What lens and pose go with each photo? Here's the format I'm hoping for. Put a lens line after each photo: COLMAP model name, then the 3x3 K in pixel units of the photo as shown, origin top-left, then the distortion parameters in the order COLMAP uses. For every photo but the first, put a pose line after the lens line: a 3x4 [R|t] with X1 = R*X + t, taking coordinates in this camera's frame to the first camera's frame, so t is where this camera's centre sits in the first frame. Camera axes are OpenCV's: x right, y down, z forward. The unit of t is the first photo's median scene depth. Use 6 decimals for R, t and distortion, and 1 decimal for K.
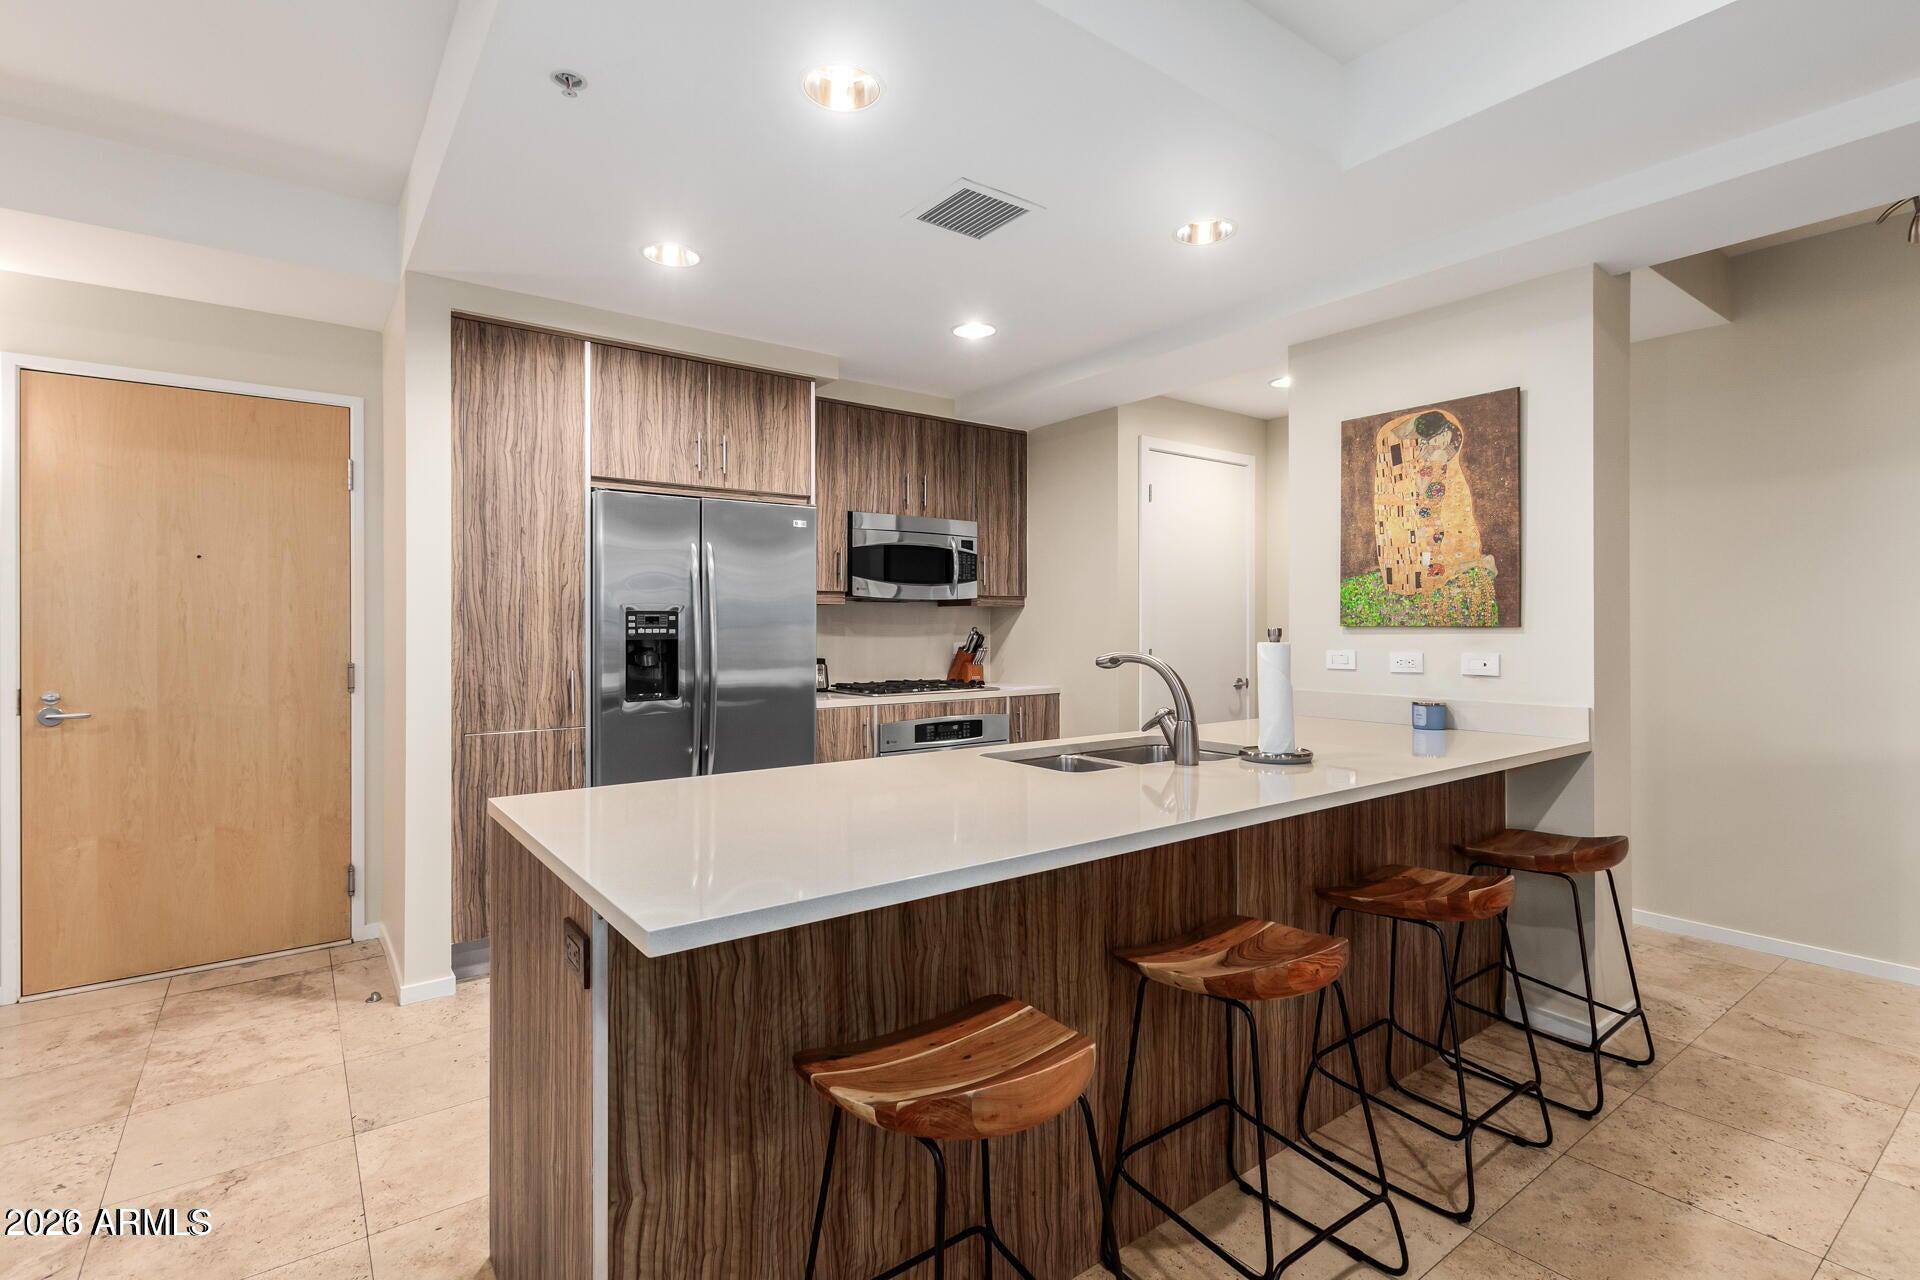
lens RADIAL K [[907.5, 0, 966.3], [0, 907.5, 623.1], [0, 0, 1]] dist [0.013871, -0.005744]
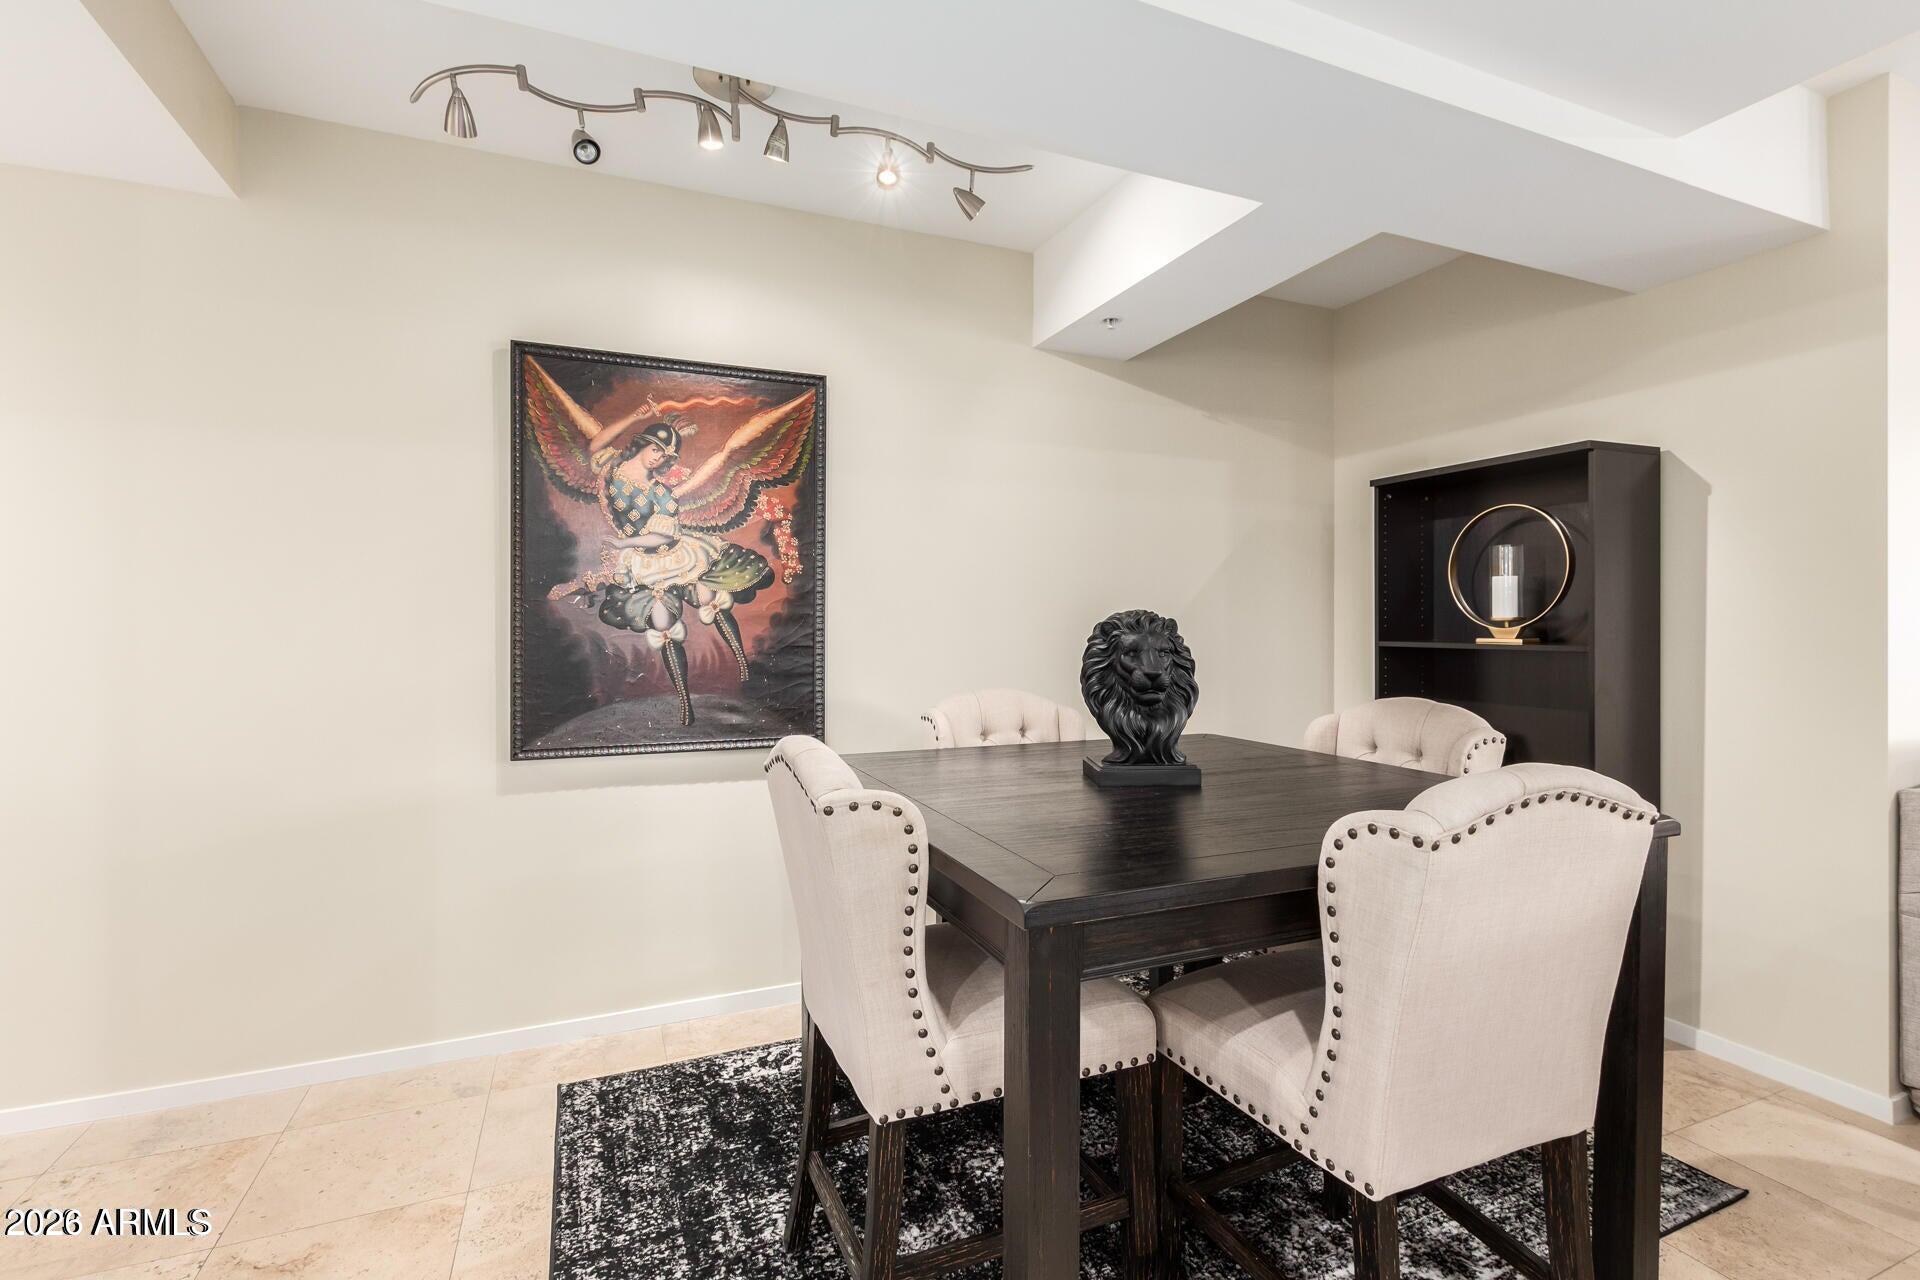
lens RADIAL K [[883.0, 0, 963.0], [0, 883.0, 633.0], [0, 0, 1]] dist [0.013513, -0.005552]
pose [[0.240307, -0.001121, 0.970696, 0.345313], [-0.002364, 0.999996, 0.001740, -0.002228], [-0.970694, -0.002713, 0.240303, 0.332114]]
